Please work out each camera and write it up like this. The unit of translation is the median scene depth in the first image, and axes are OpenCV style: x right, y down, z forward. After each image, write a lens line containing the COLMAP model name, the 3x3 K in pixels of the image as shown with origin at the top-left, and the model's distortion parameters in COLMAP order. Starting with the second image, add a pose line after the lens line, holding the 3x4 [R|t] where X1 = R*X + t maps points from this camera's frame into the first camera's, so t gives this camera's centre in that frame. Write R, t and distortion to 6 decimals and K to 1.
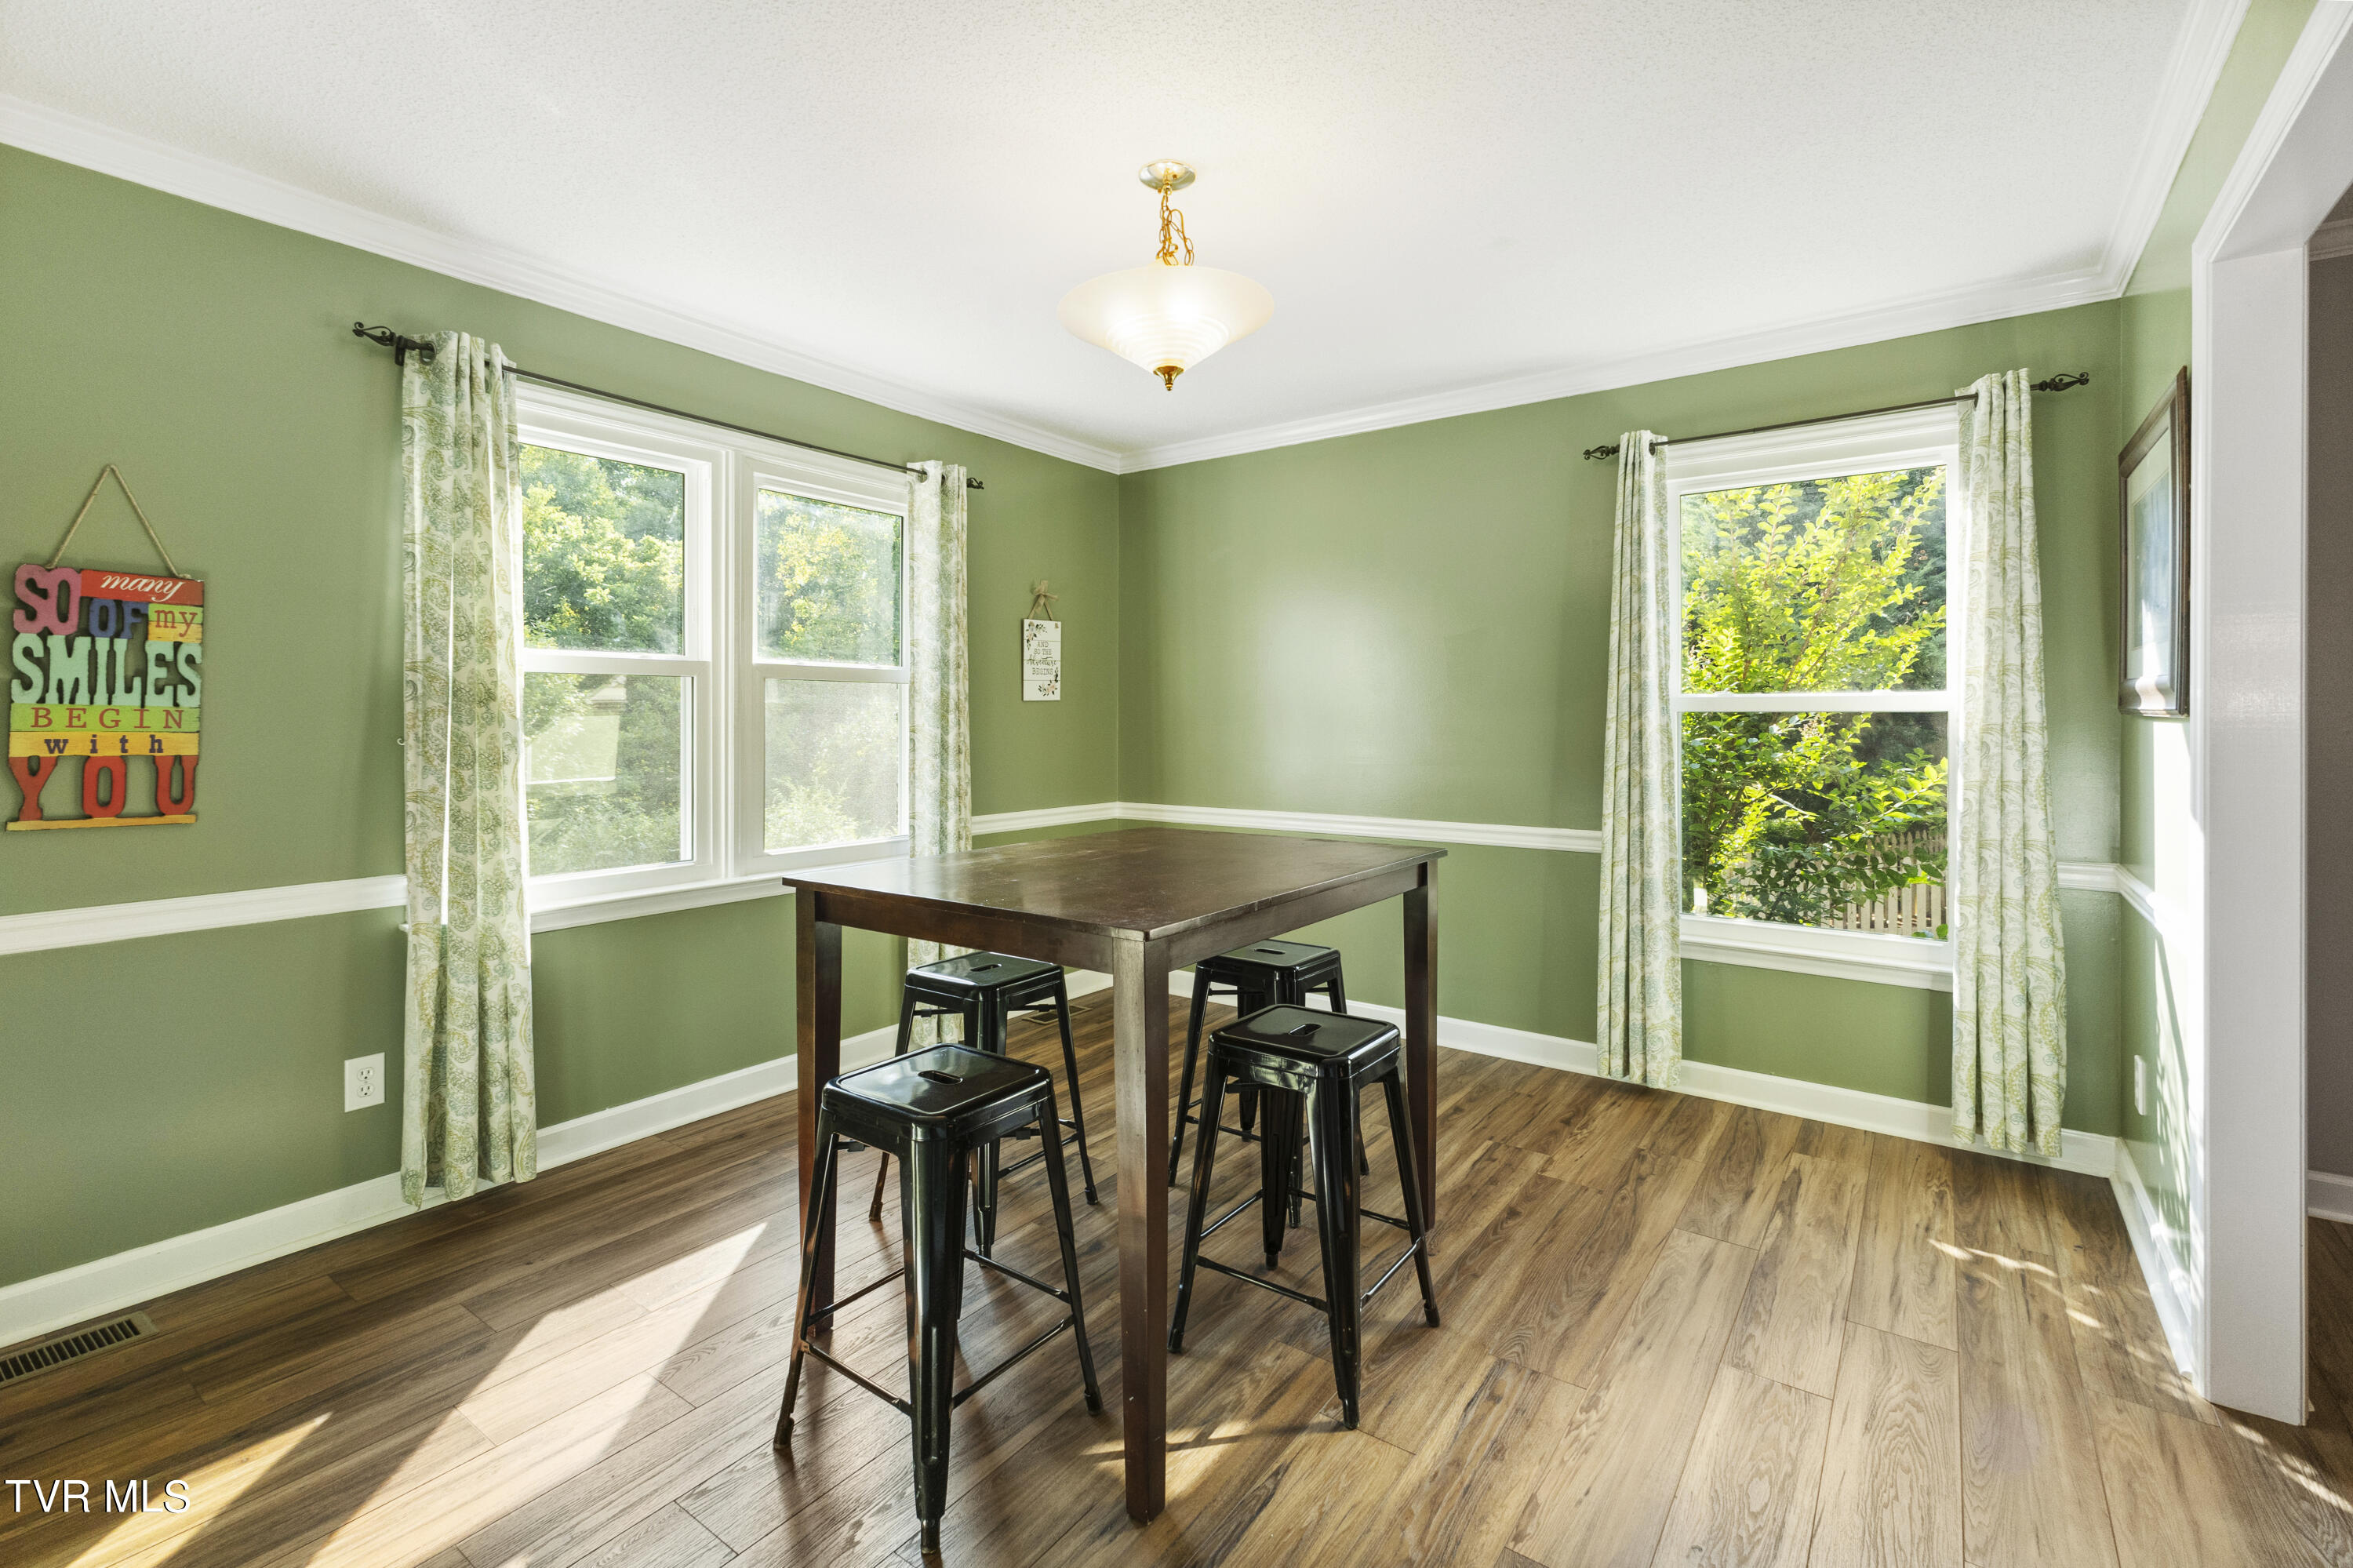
lens RADIAL K [[1028.9, 0, 1177.0], [0, 1028.9, 716.8], [0, 0, 1]] dist [0.002961, 0.000433]
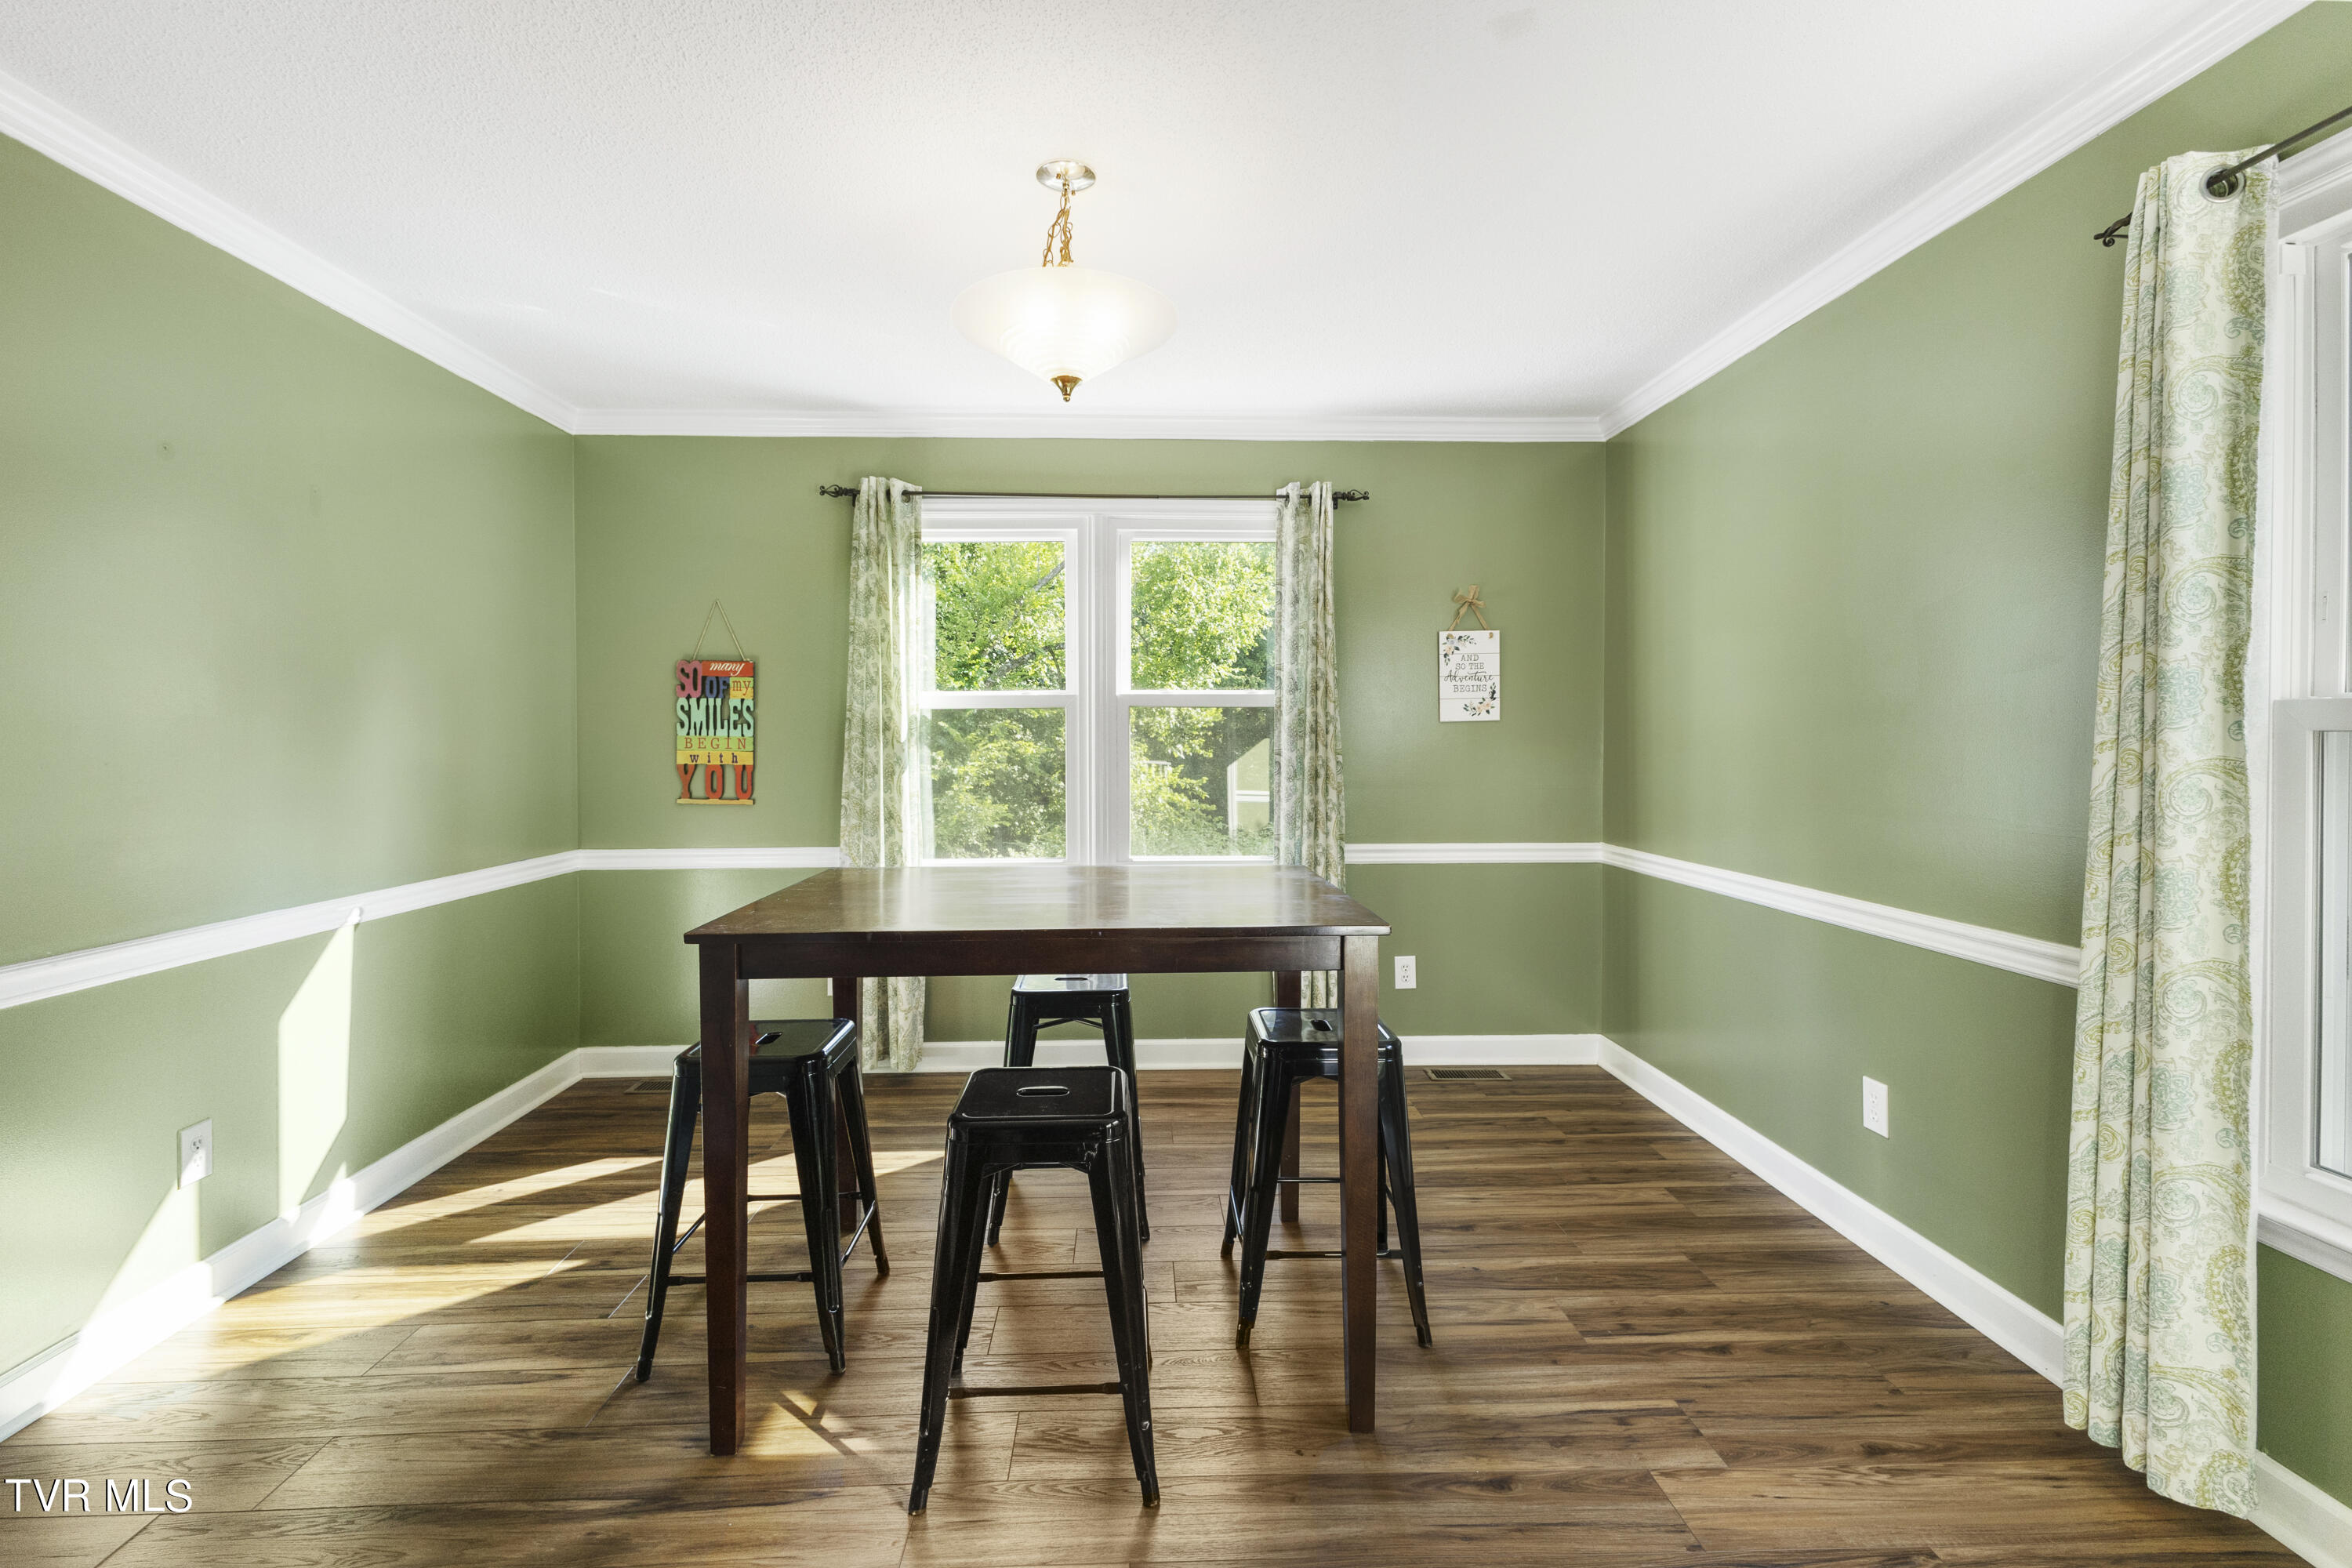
lens RADIAL K [[1035.4, 0, 1174.4], [0, 1035.4, 753.7], [0, 0, 1]] dist [0.001060, 0.000217]
pose [[0.626337, 0.010721, -0.779479, 0.703079], [0.003858, 0.999851, 0.016852, -0.006223], [0.779543, -0.013562, 0.626202, 0.412128]]
